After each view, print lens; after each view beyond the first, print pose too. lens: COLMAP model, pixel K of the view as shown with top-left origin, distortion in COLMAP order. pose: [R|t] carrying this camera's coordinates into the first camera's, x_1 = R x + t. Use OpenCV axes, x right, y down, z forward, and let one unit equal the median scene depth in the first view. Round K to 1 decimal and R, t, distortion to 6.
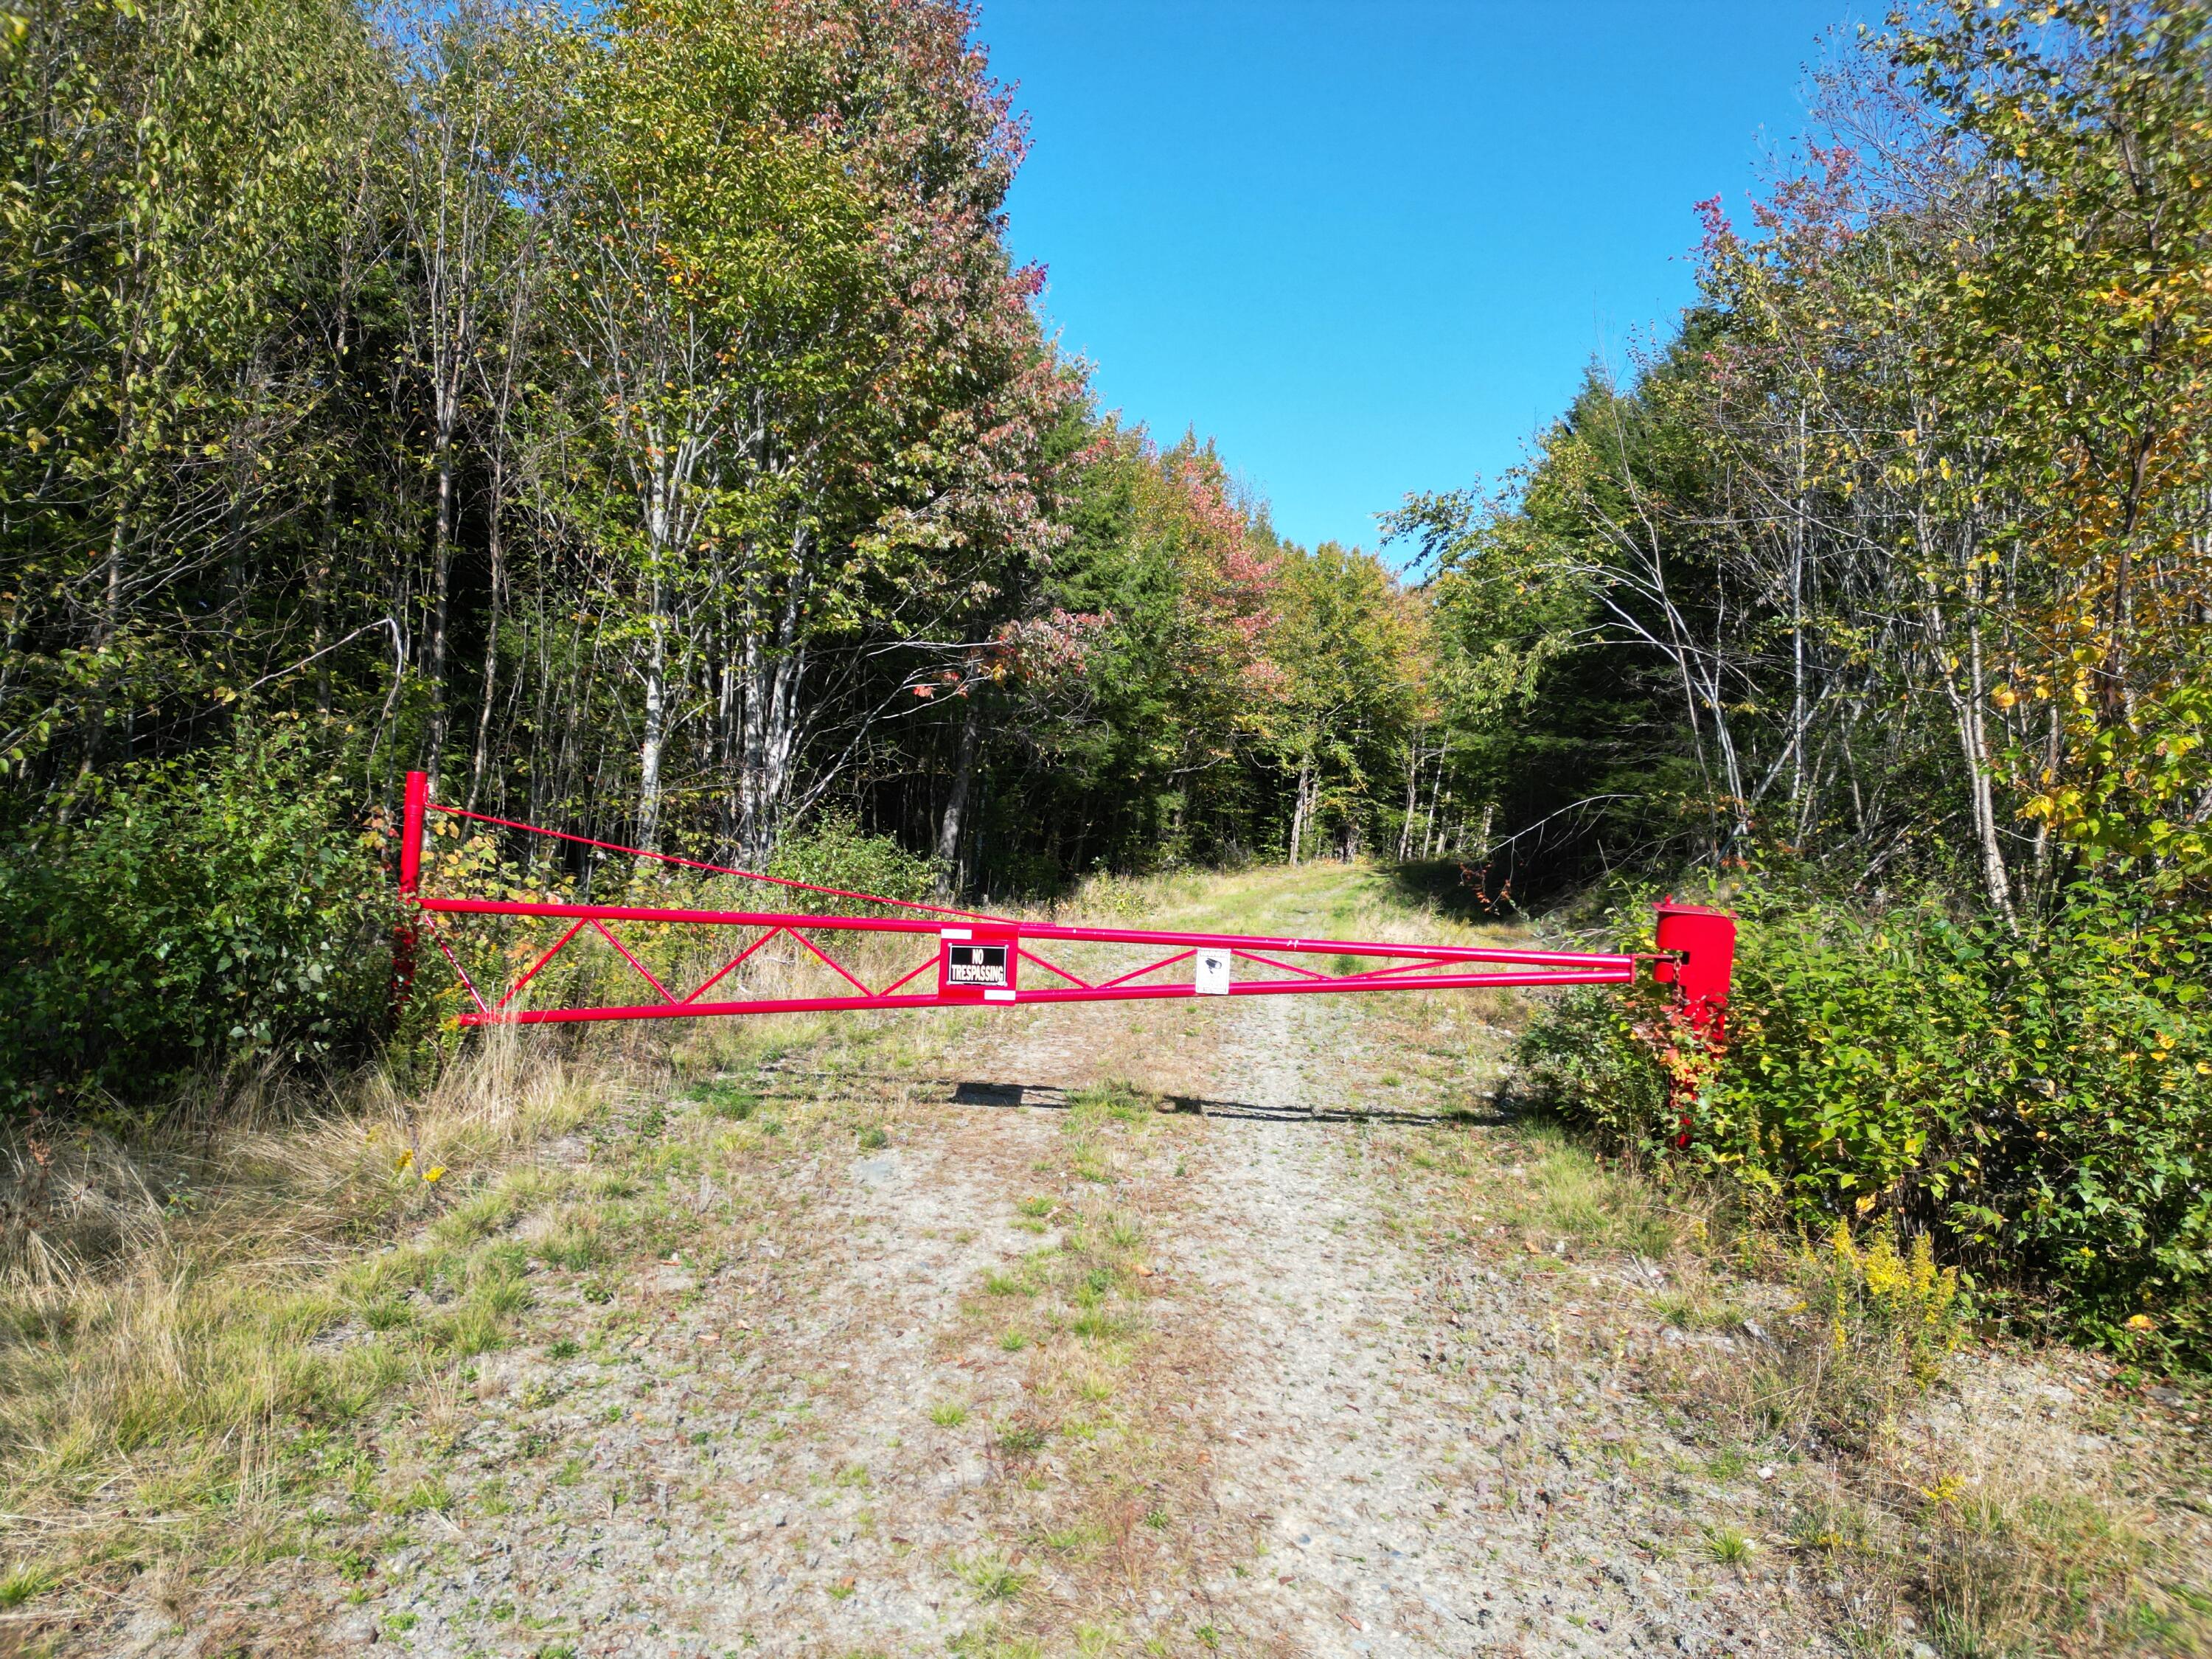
lens RADIAL K [[1509.6, 0, 1106.0], [0, 1509.6, 829.5], [0, 0, 1]] dist [0.082131, -0.085747]
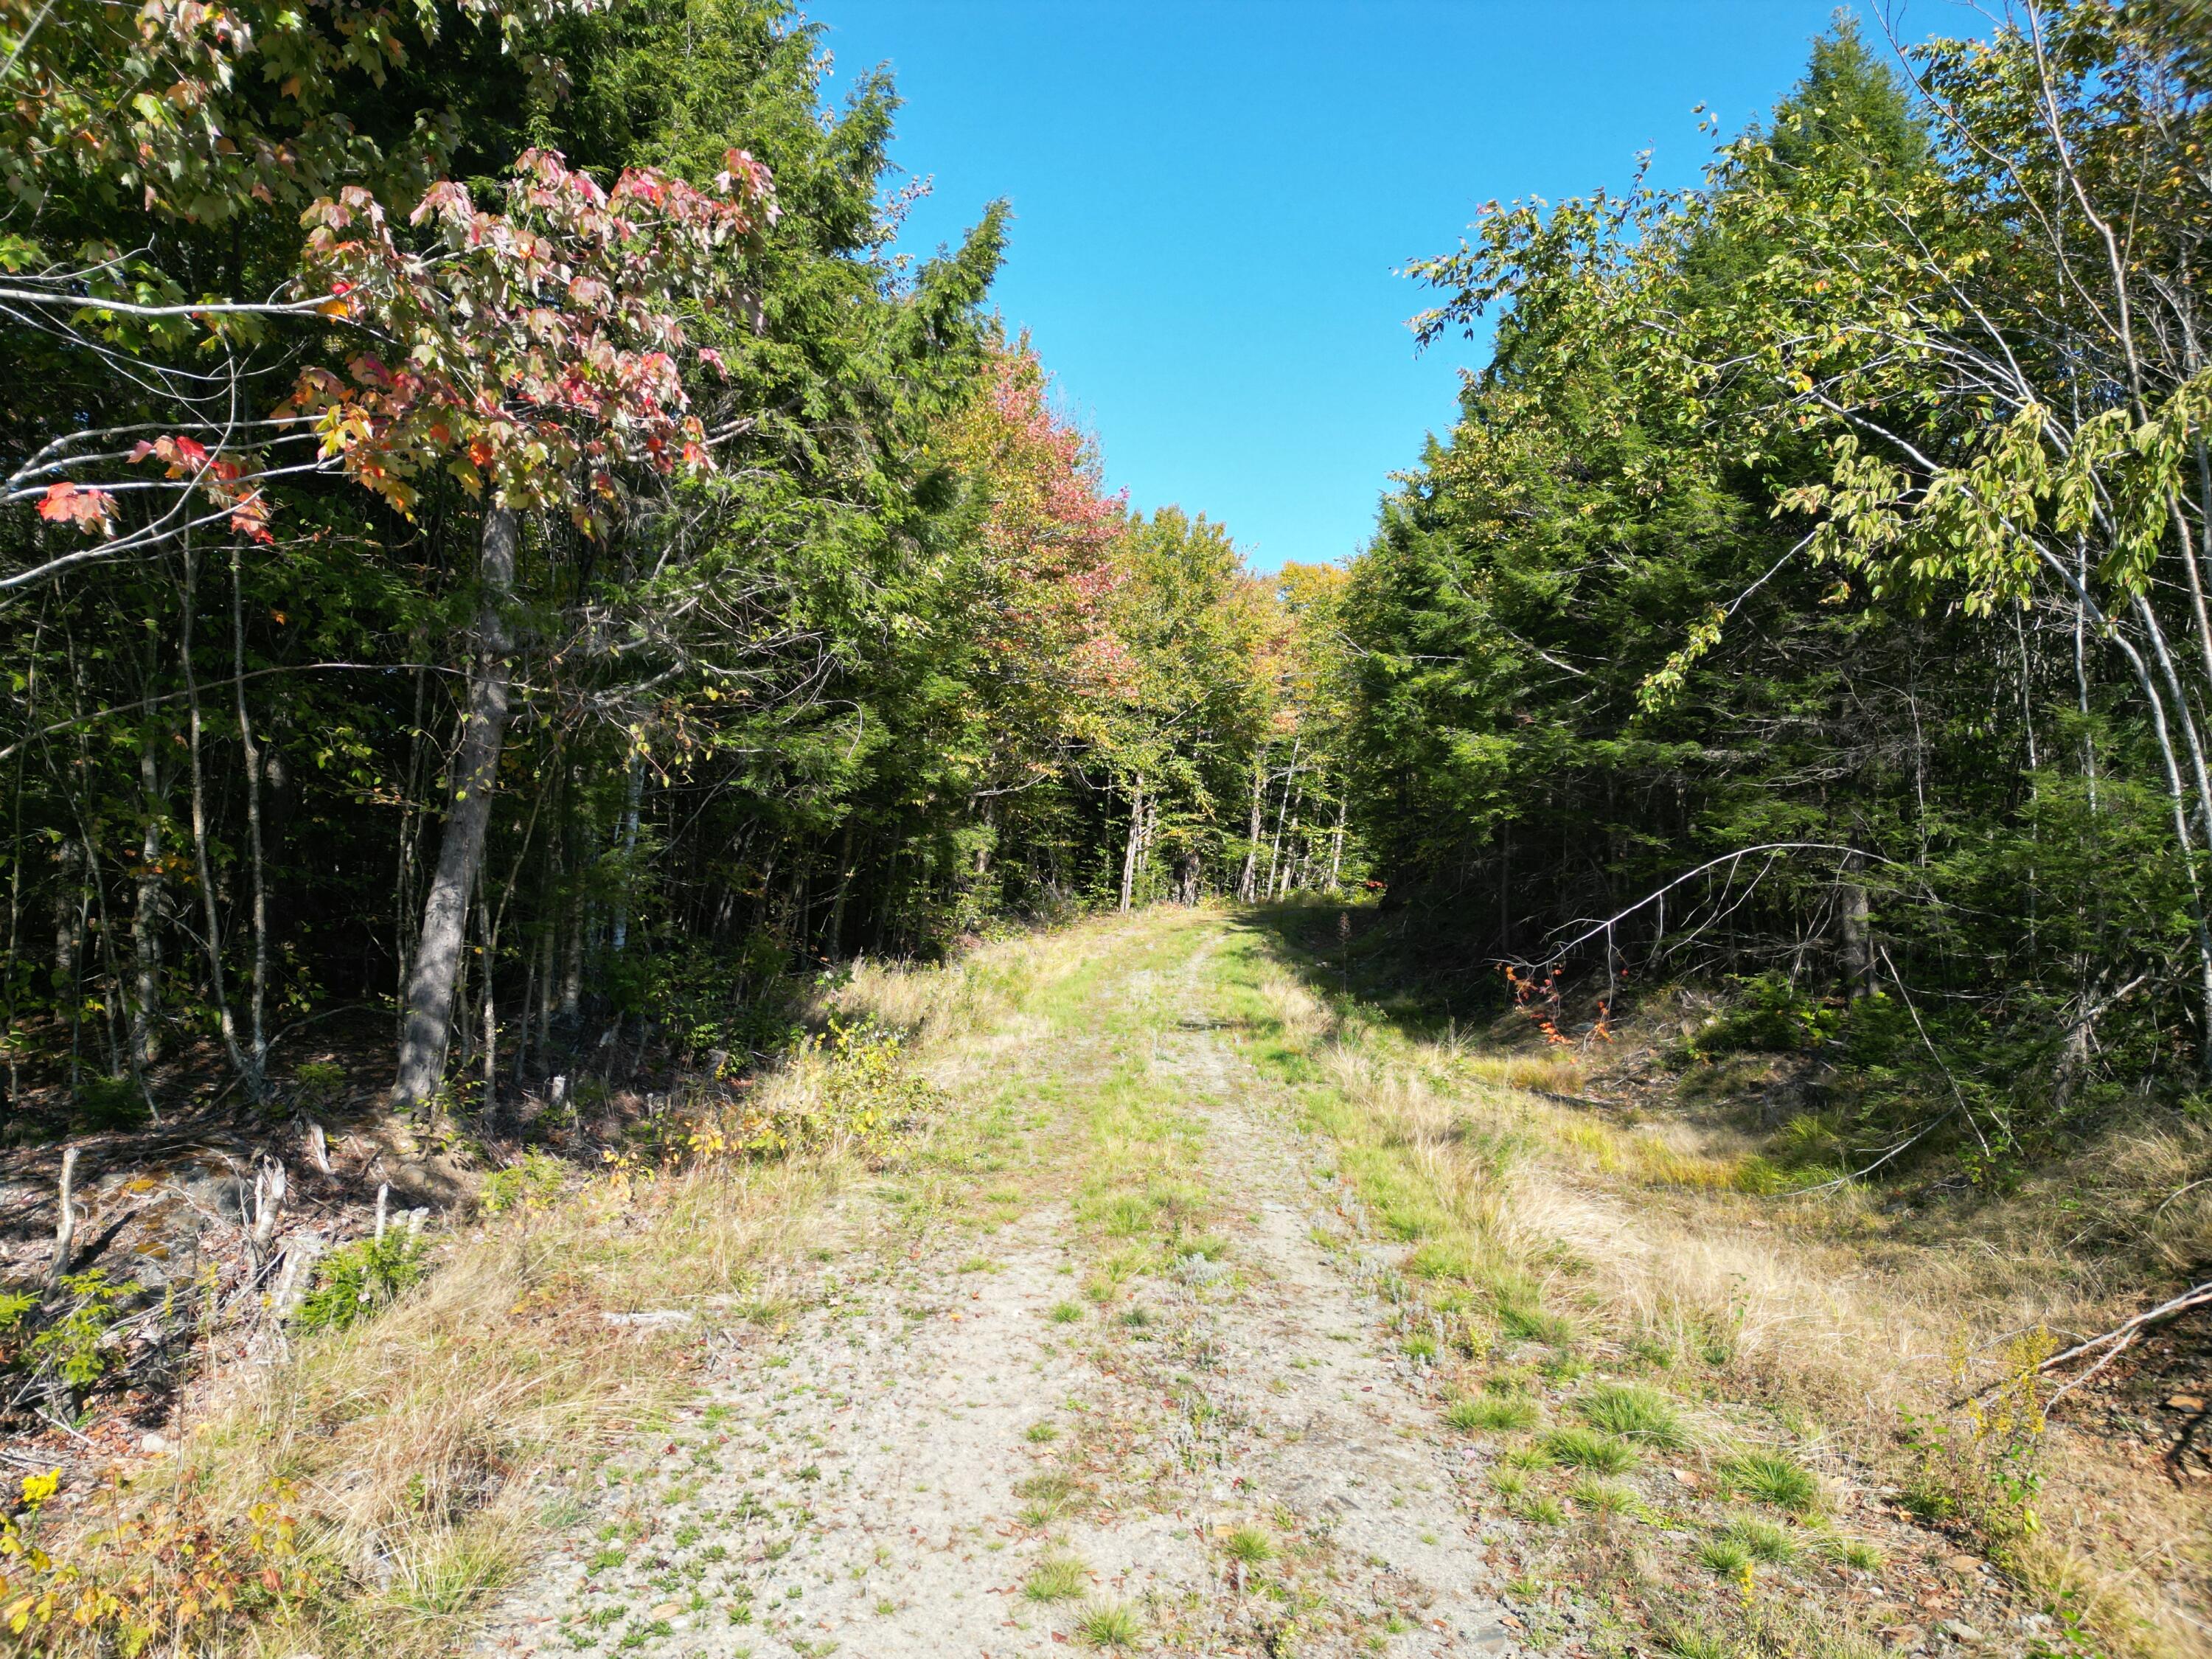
lens RADIAL K [[1509.6, 0, 1106.0], [0, 1509.6, 829.5], [0, 0, 1]] dist [0.082131, -0.085747]
pose [[0.991101, 0.001307, 0.133108, 0.008453], [0.000454, 0.999913, -0.013199, -0.009865], [-0.133113, 0.013142, 0.991014, 0.233892]]
